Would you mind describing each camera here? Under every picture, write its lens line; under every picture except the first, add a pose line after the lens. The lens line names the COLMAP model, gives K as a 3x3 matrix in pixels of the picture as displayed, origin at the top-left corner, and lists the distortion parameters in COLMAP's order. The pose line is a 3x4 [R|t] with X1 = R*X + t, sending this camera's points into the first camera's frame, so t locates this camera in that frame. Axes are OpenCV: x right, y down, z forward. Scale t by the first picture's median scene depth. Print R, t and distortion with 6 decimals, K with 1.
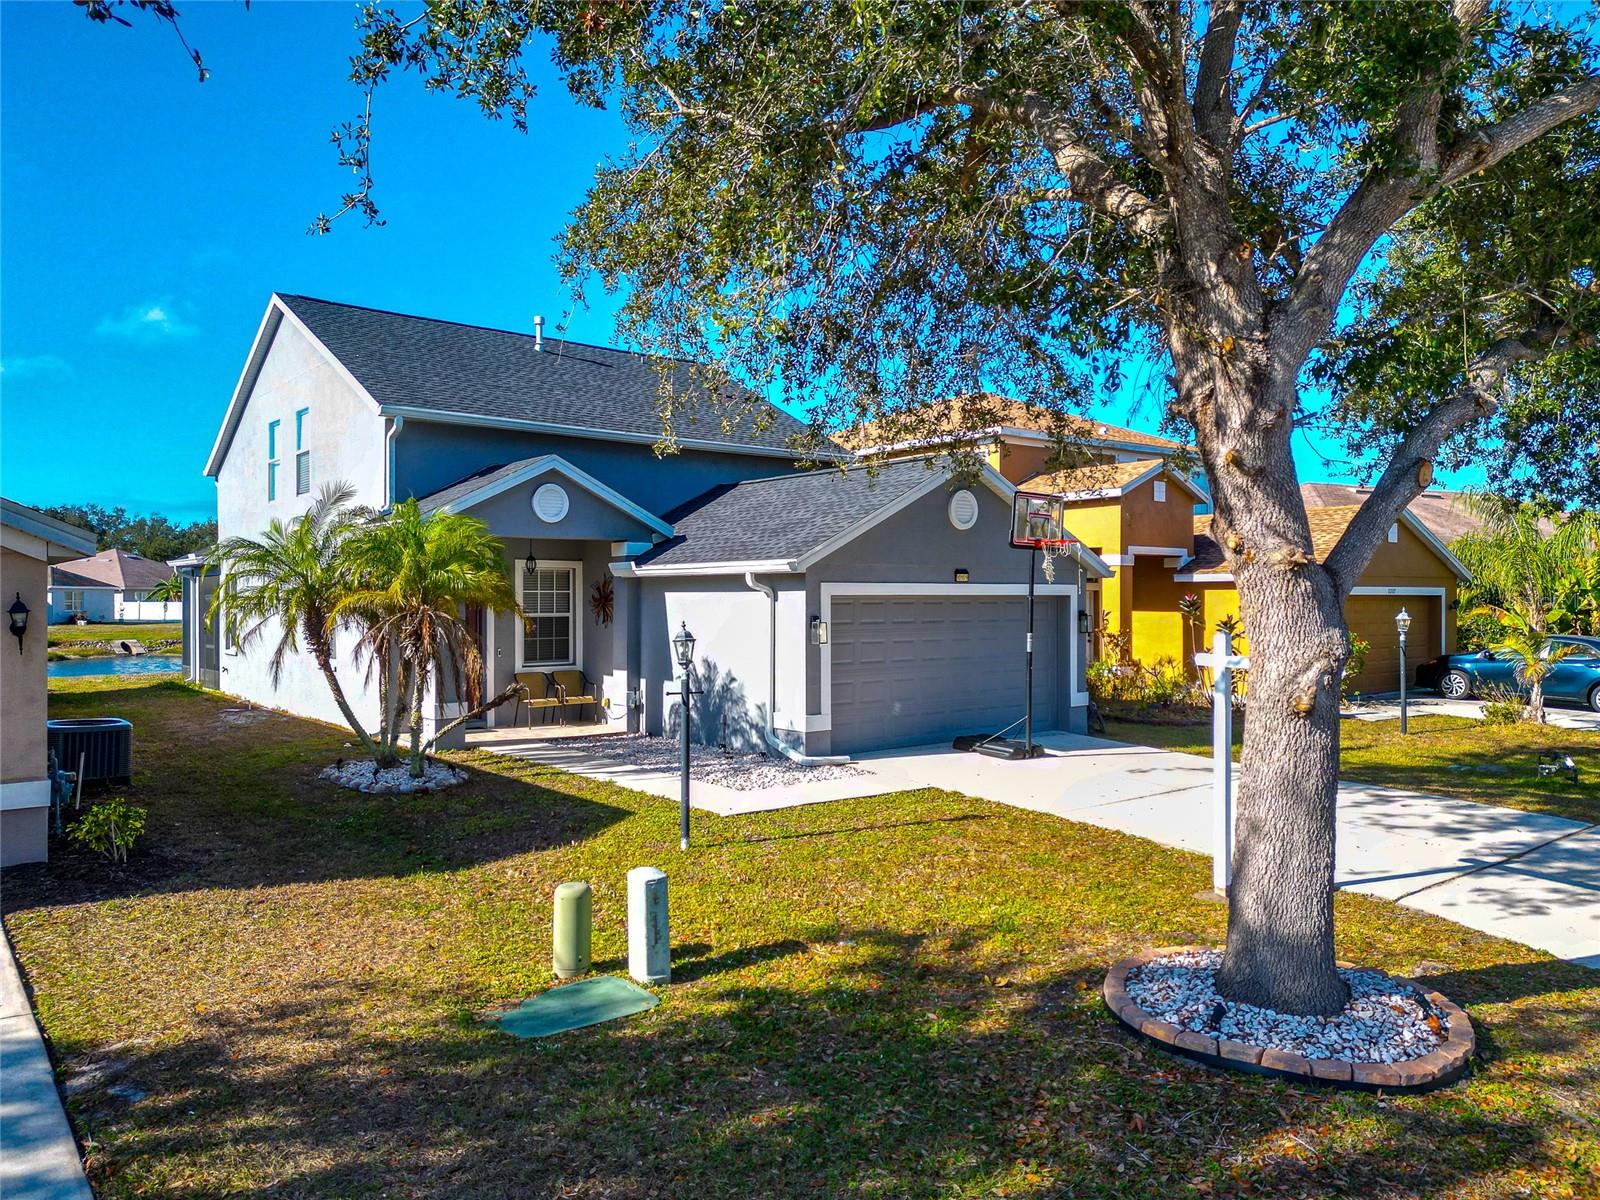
lens RADIAL K [[1132.8, 0, 797.9], [0, 1132.8, 603.8], [0, 0, 1]] dist [0.079295, -0.075074]
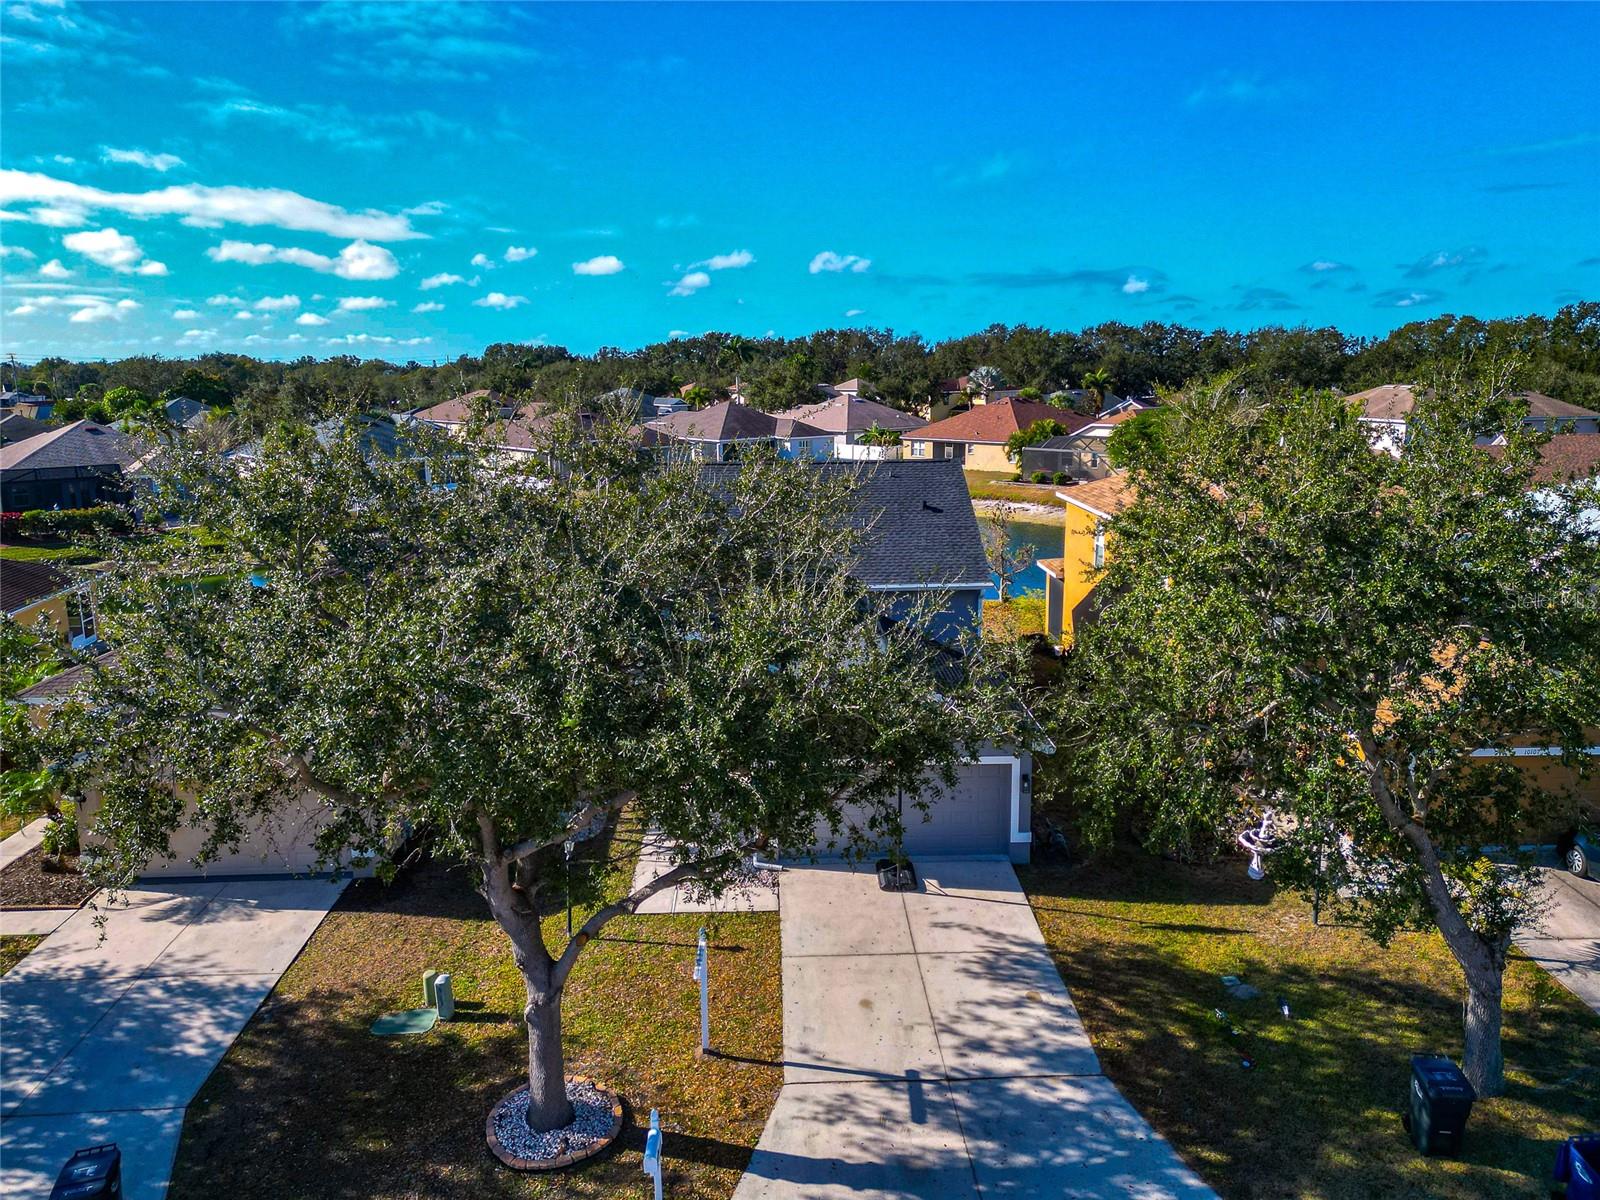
lens RADIAL K [[1096.2, 0, 807.5], [0, 1096.2, 645.0], [0, 0, 1]] dist [0.066849, -0.061999]
pose [[0.801189, 0.142229, -0.581264, 1.596683], [-0.000303, 0.971440, 0.237284, -0.931266], [0.598412, -0.189933, 0.778350, -0.270801]]
